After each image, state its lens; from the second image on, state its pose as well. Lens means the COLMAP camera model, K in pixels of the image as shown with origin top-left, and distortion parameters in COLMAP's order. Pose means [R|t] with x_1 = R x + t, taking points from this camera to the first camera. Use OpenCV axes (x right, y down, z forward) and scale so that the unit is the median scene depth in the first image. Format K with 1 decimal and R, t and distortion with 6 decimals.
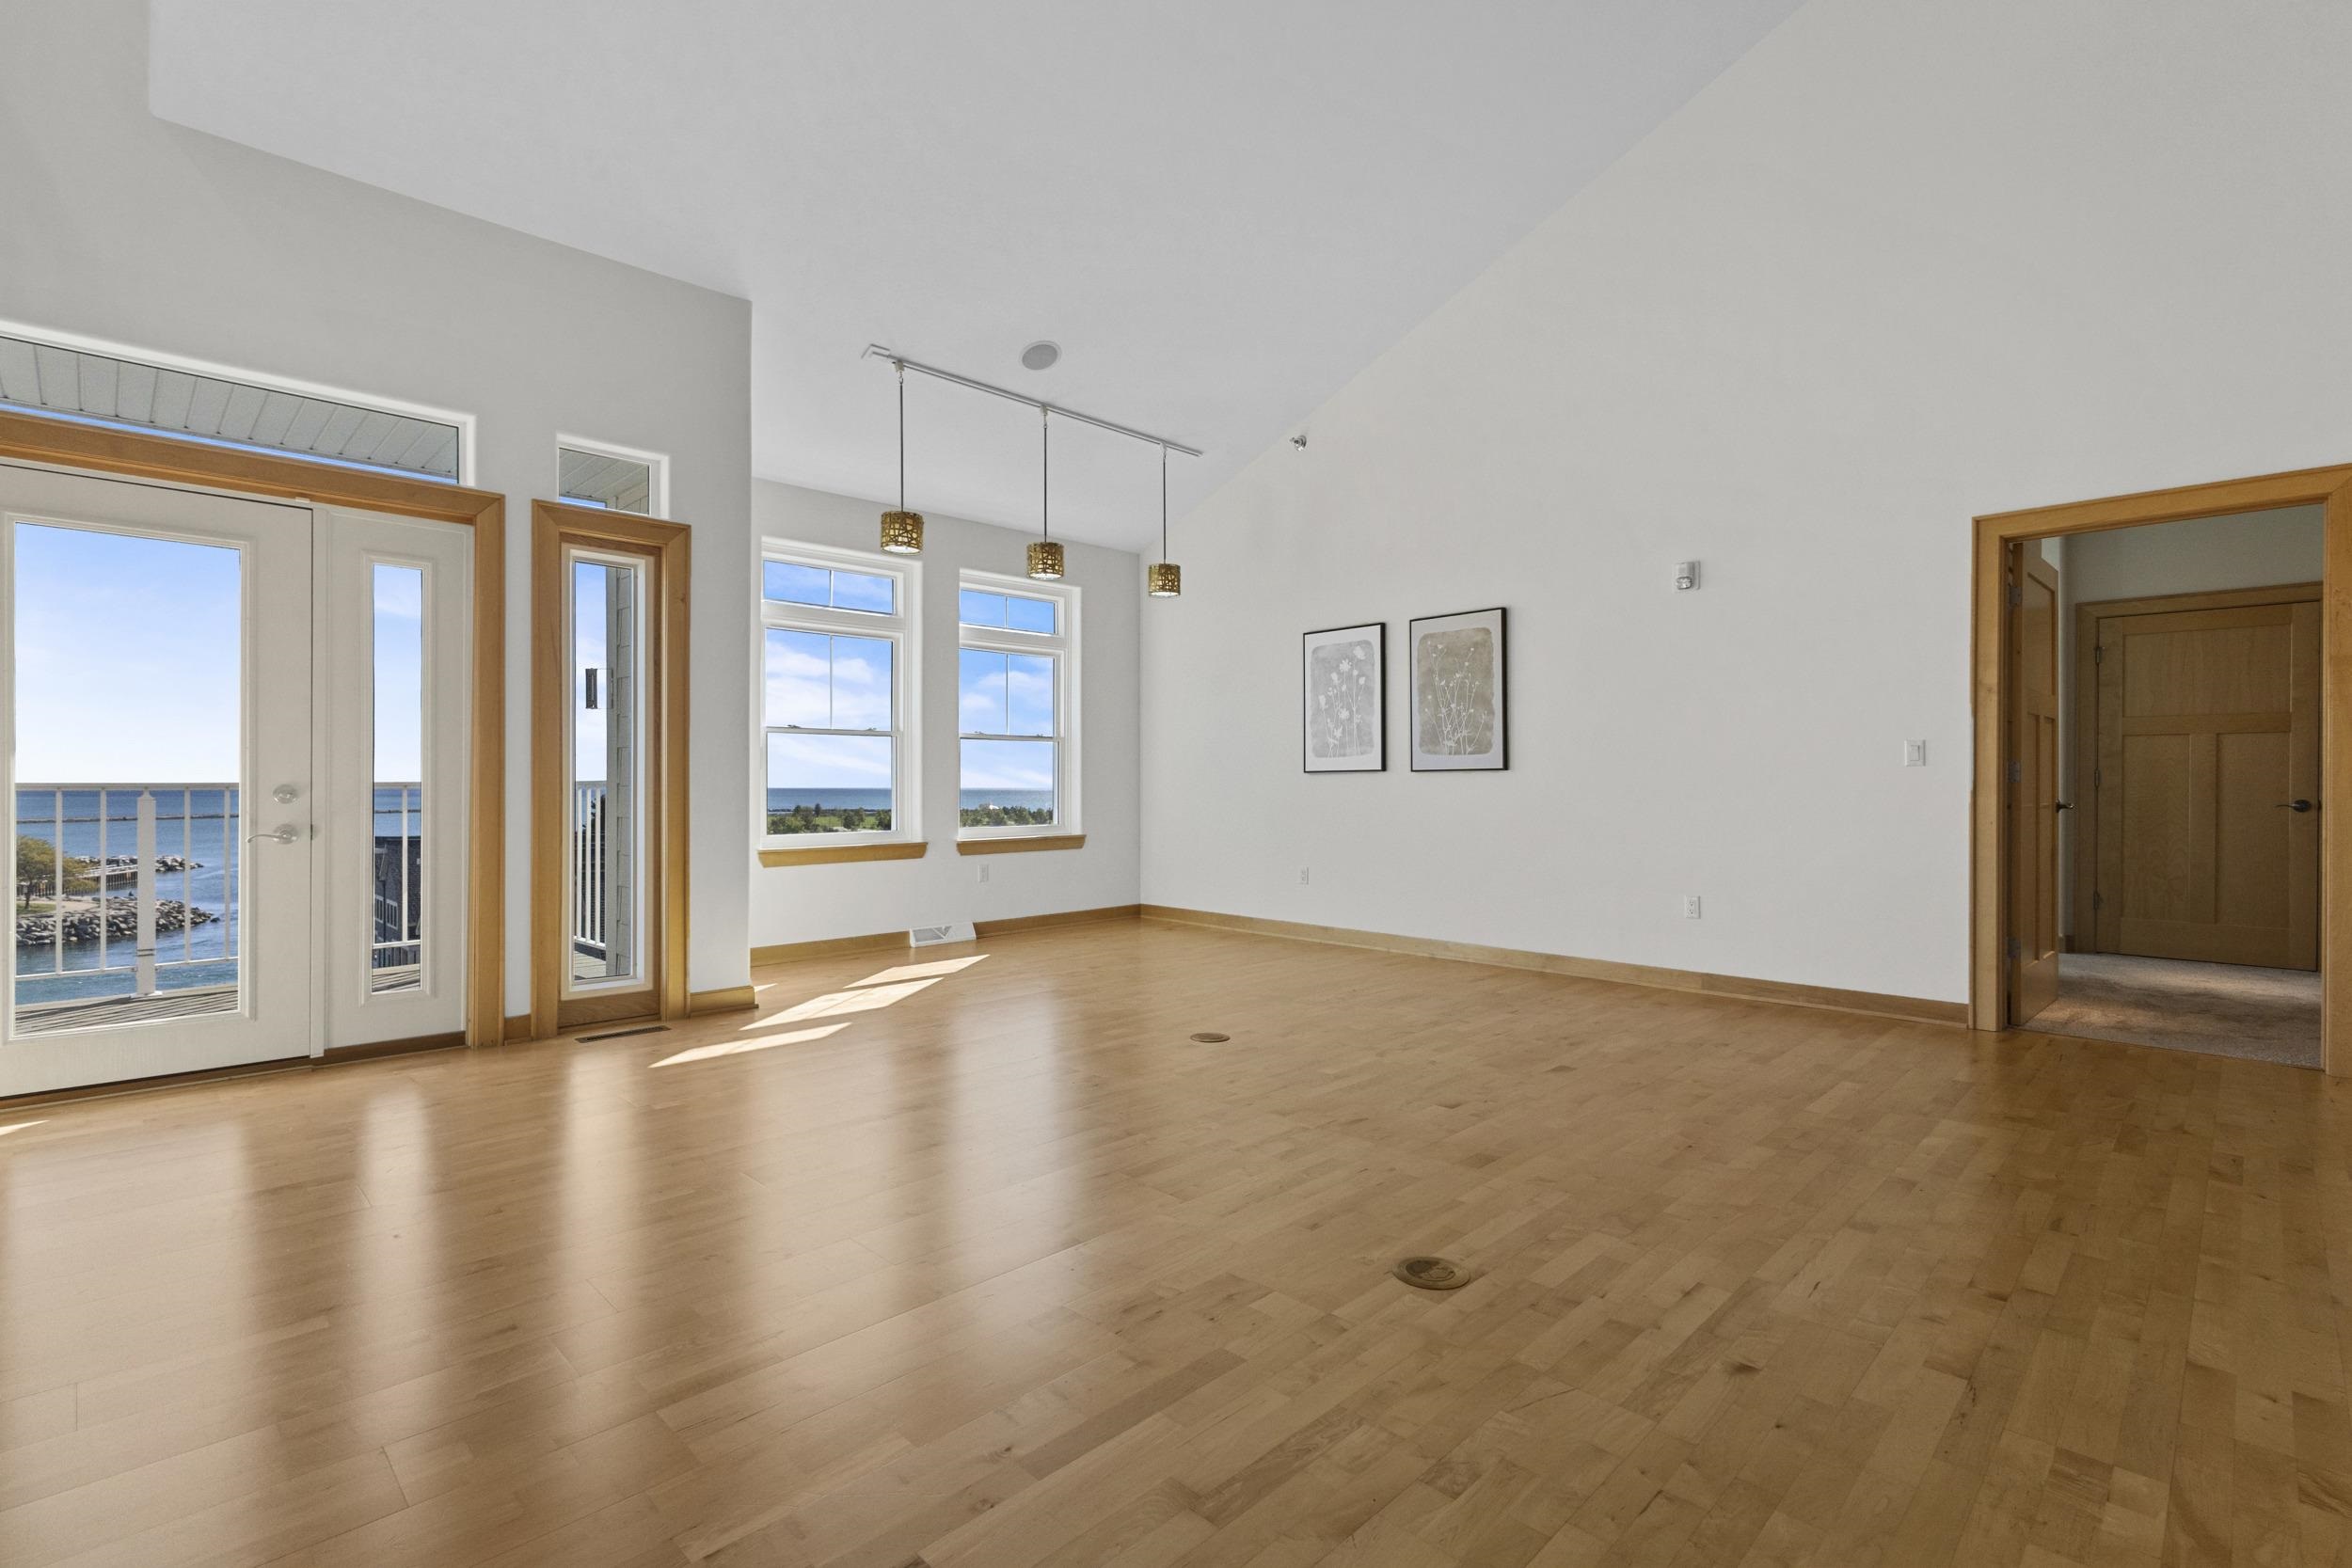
lens RADIAL K [[1079.3, 0, 1169.2], [0, 1079.3, 783.9], [0, 0, 1]] dist [0.007370, -0.000345]
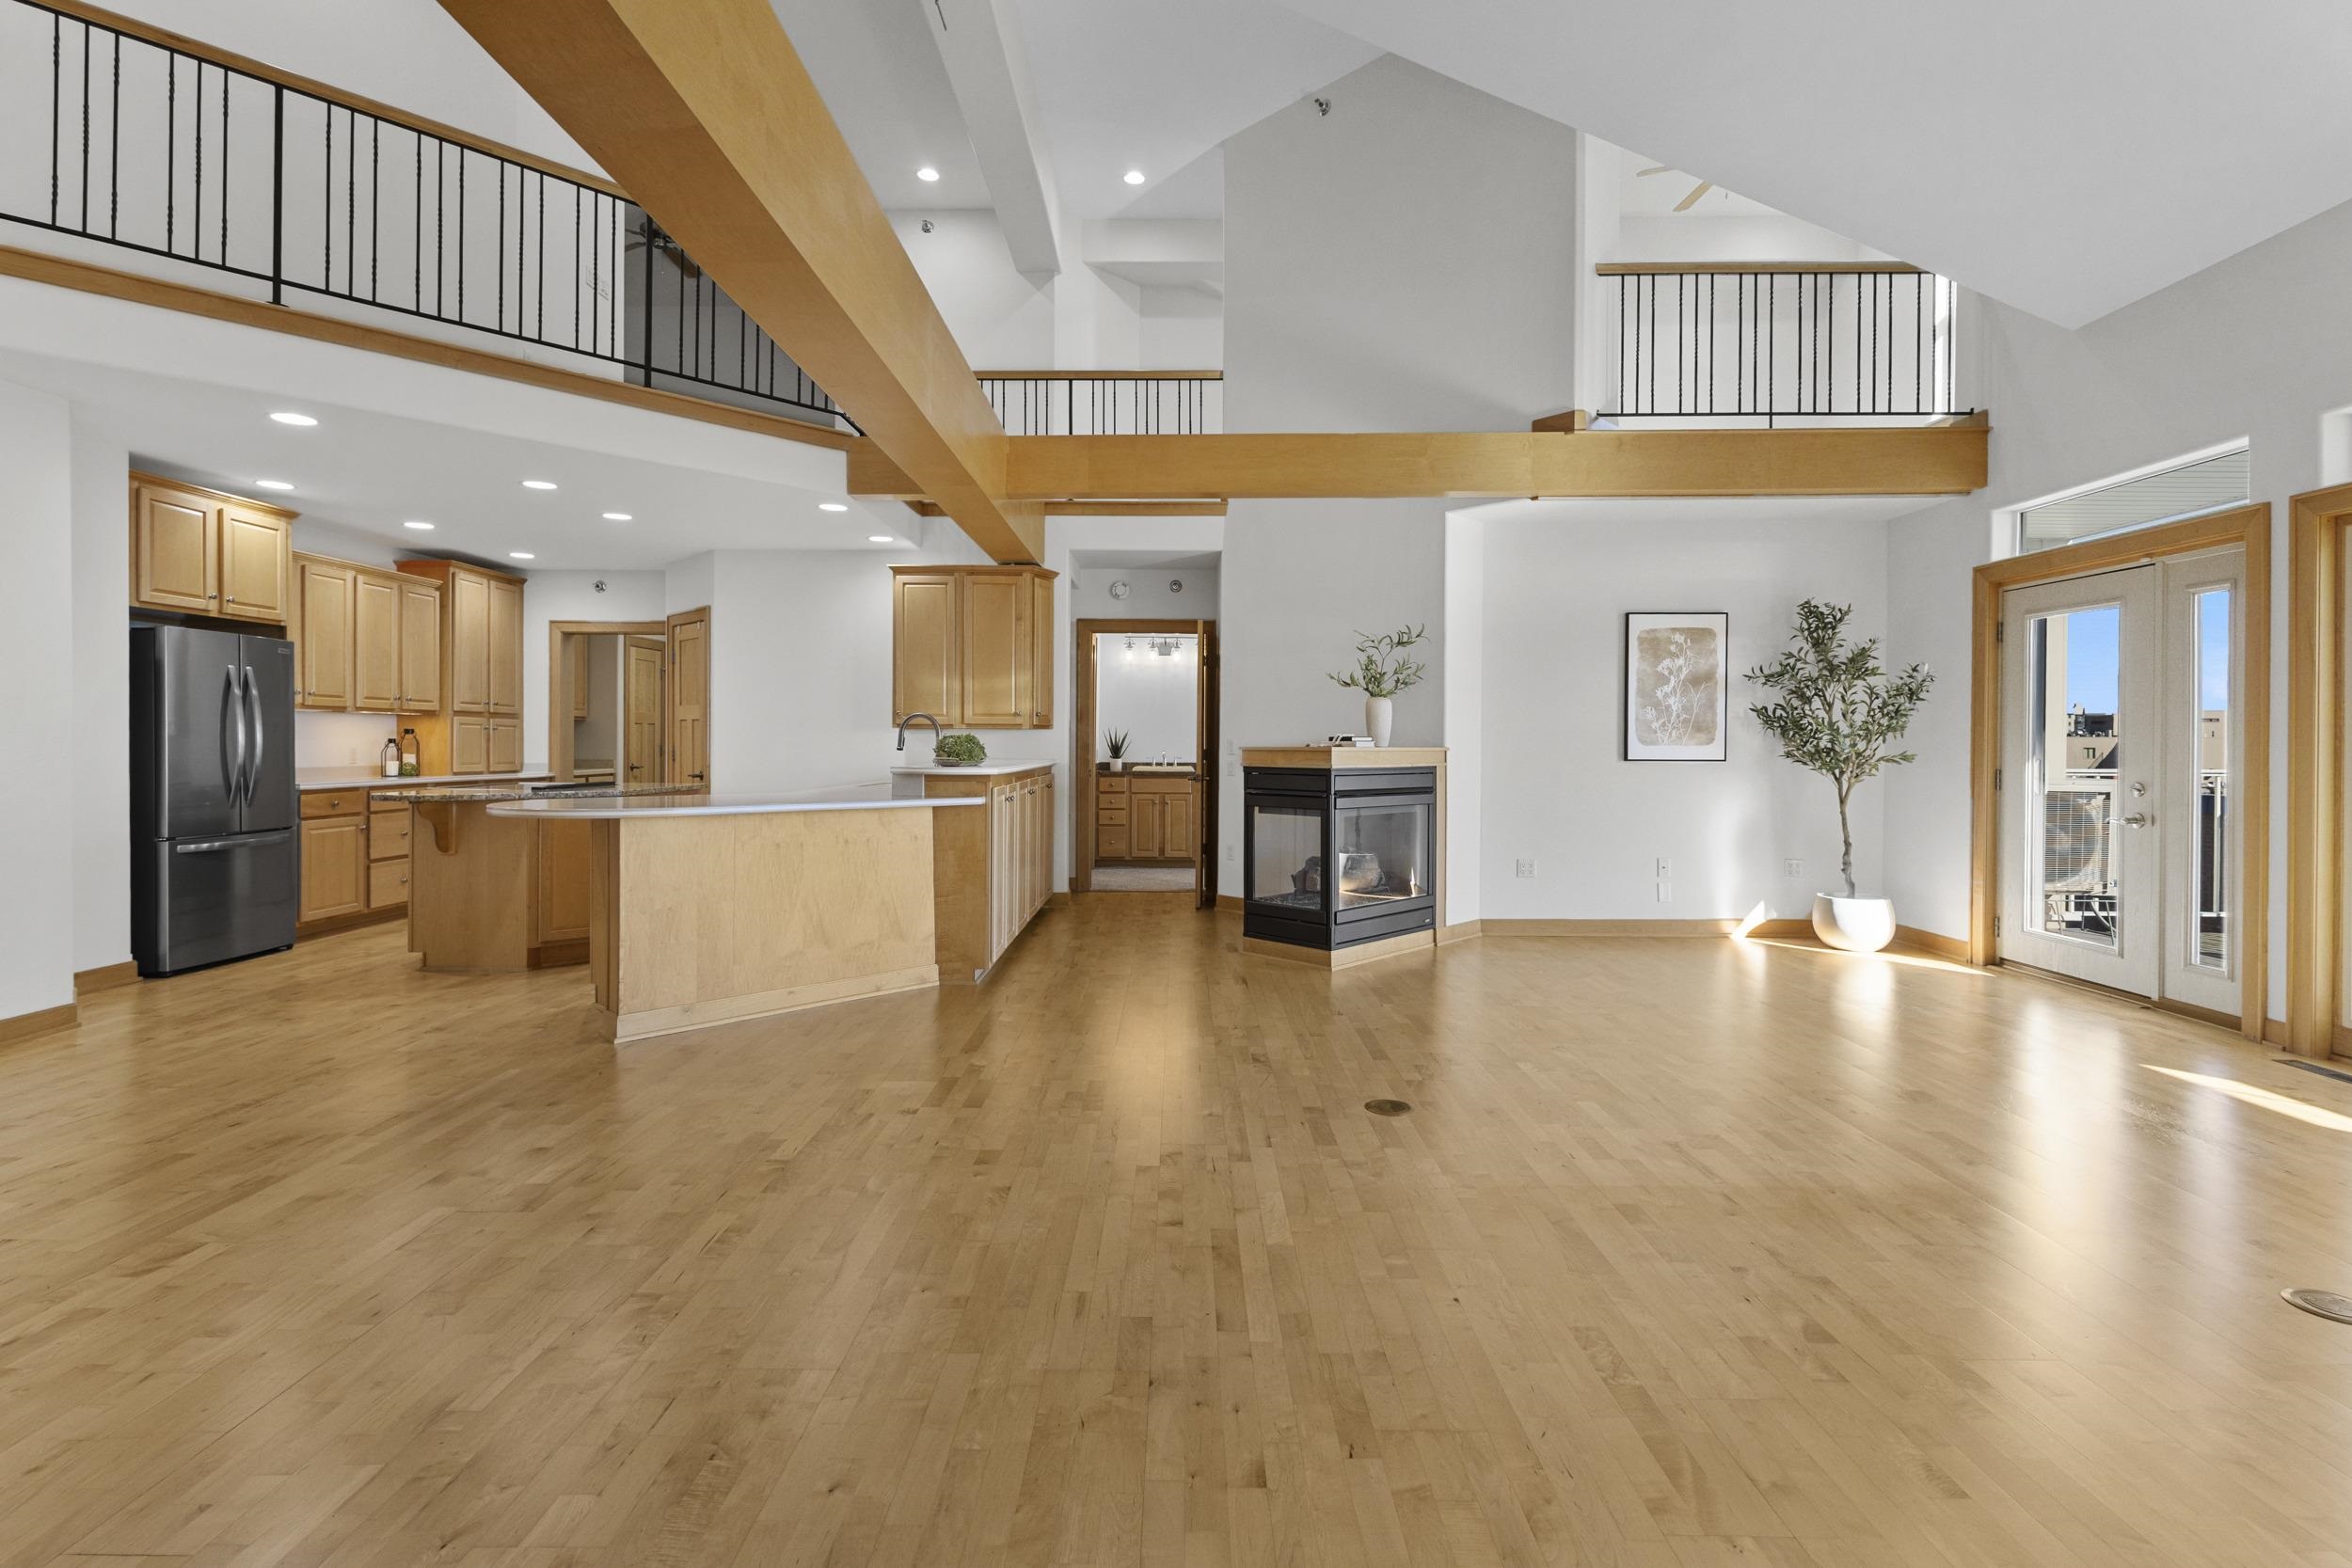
lens RADIAL K [[1093.6, 0, 1169.8], [0, 1093.6, 741.9], [0, 0, 1]] dist [0.006404, -0.000107]
pose [[-0.712443, -0.004066, -0.701718, 0.578814], [-0.003602, 0.999991, -0.002138, -0.025107], [0.701721, 0.001005, -0.712452, 0.696744]]
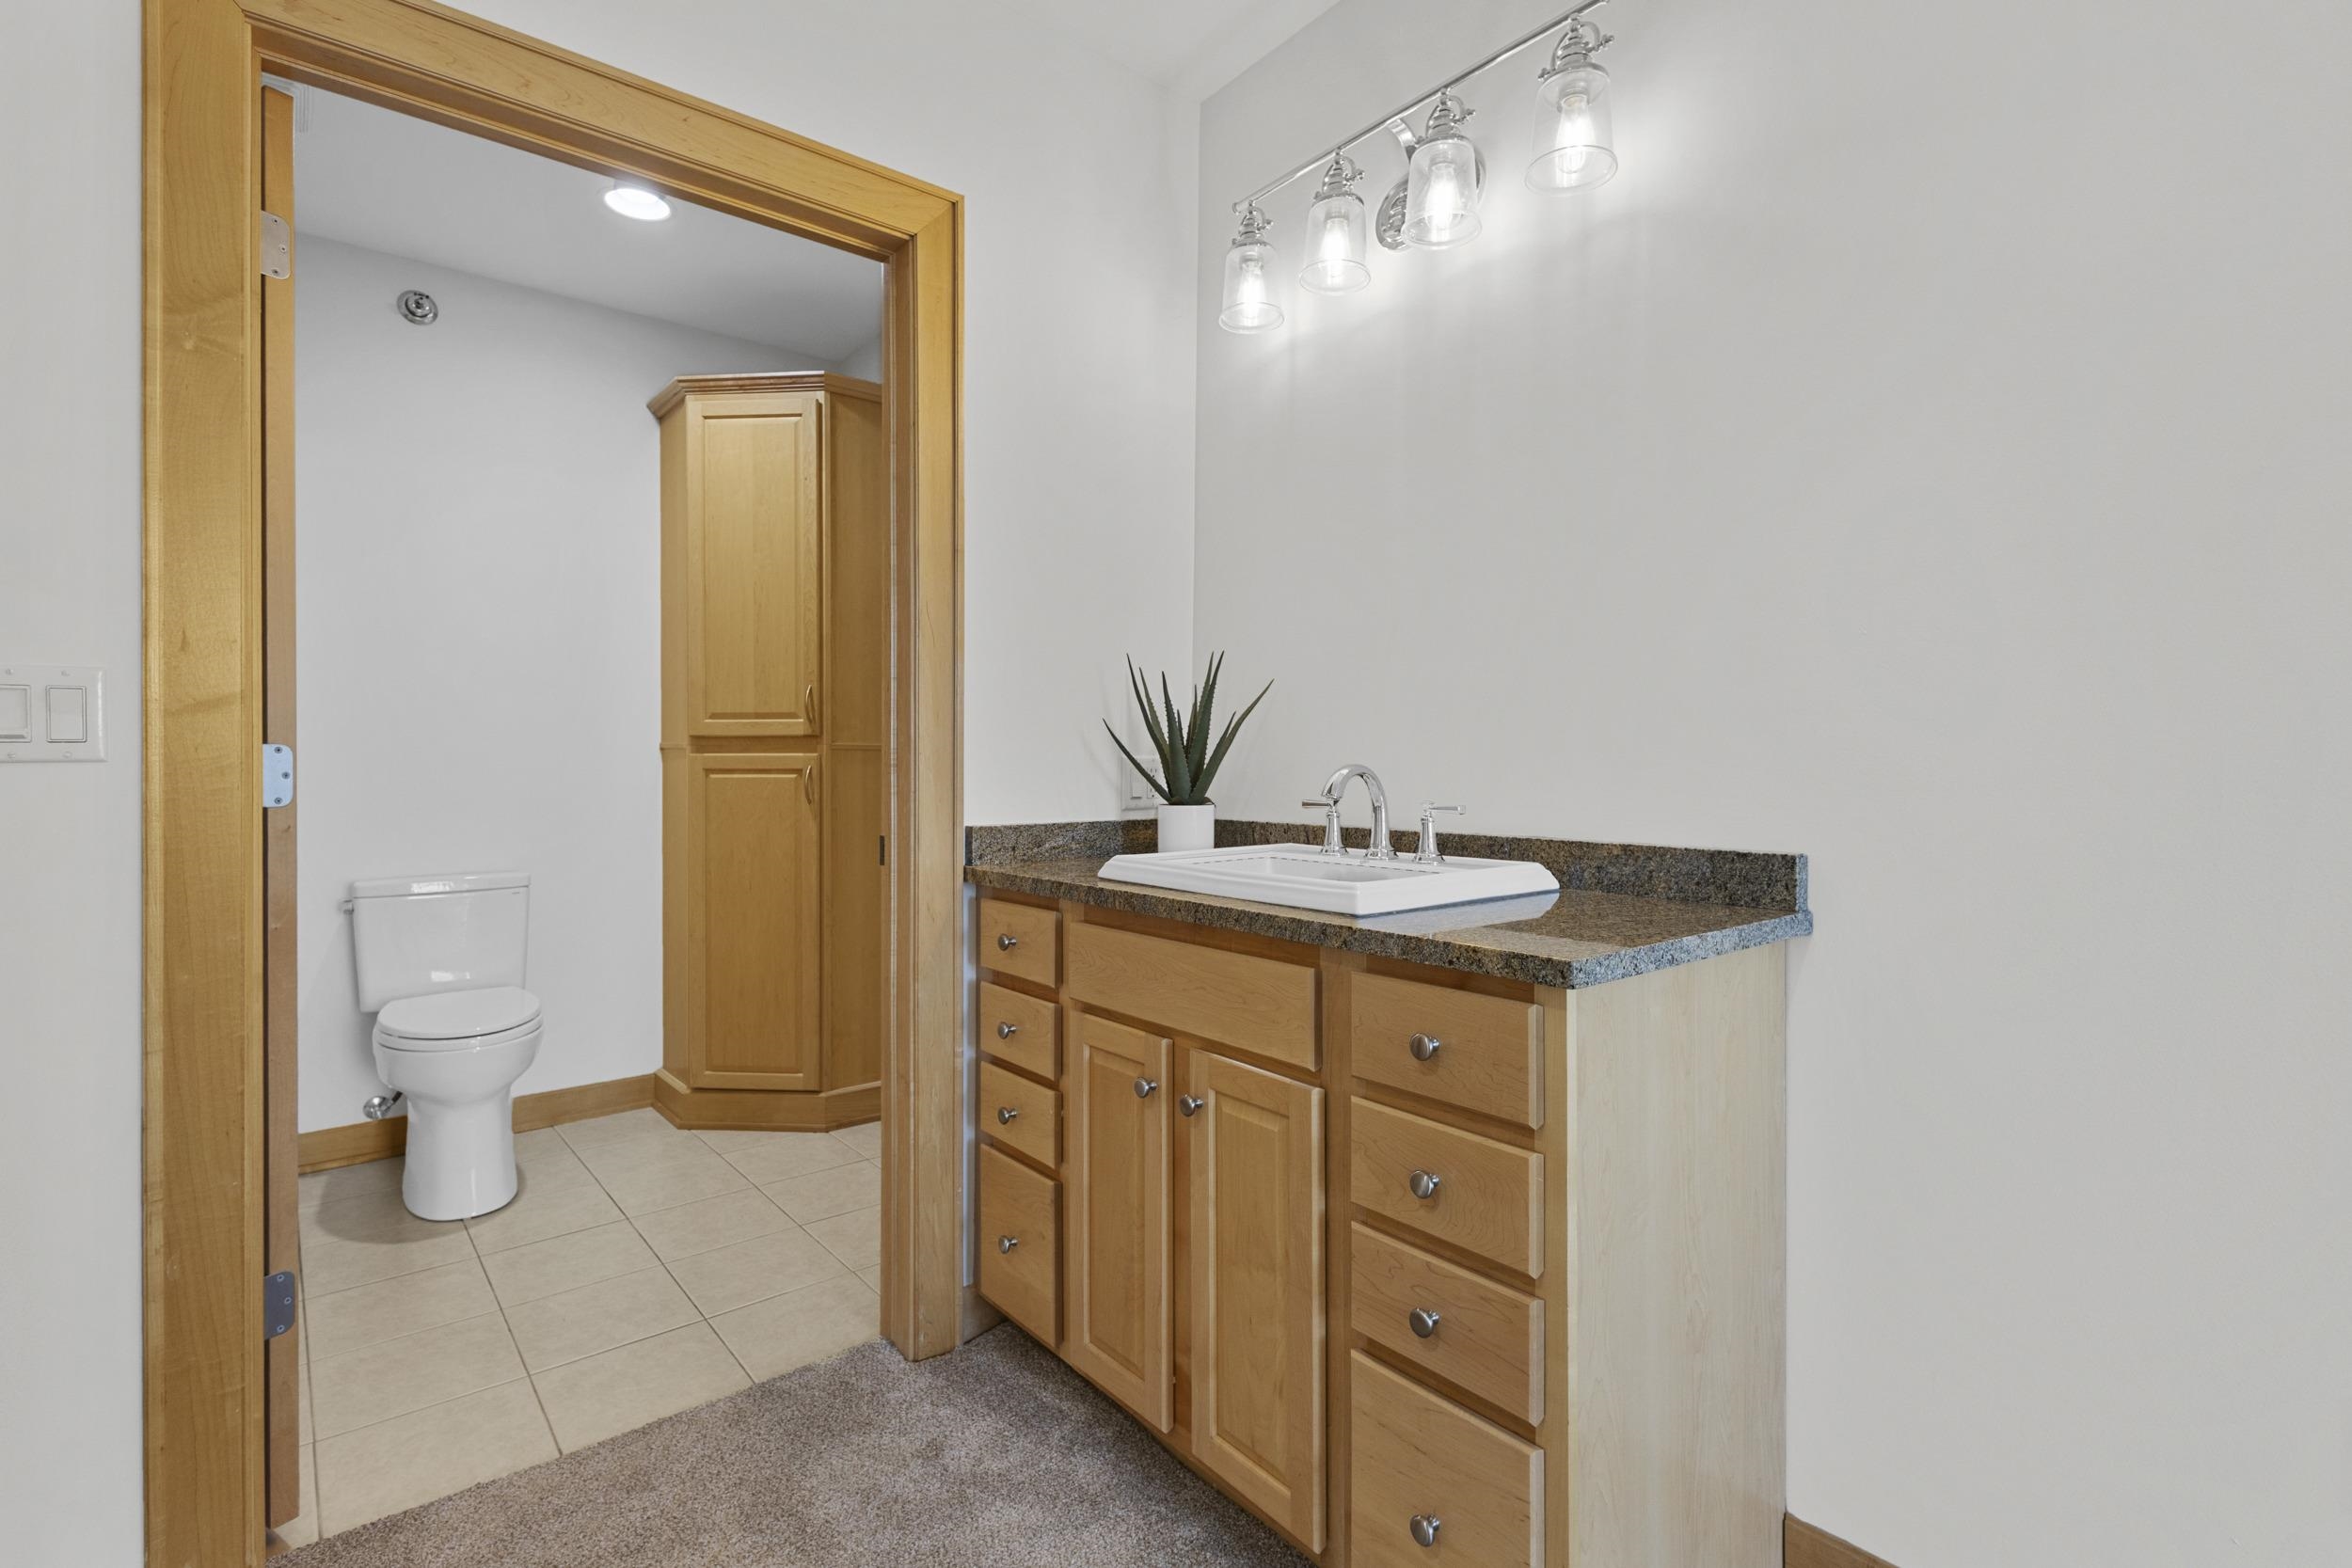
lens RADIAL K [[1090.2, 0, 1167.6], [0, 1090.2, 752.0], [0, 0, 1]] dist [0.006979, -0.000383]
pose [[-0.996028, 0.000991, 0.089030, -0.589505], [0.000822, 0.999998, -0.001940, -0.017643], [-0.089031, -0.001859, -0.996027, -0.228658]]
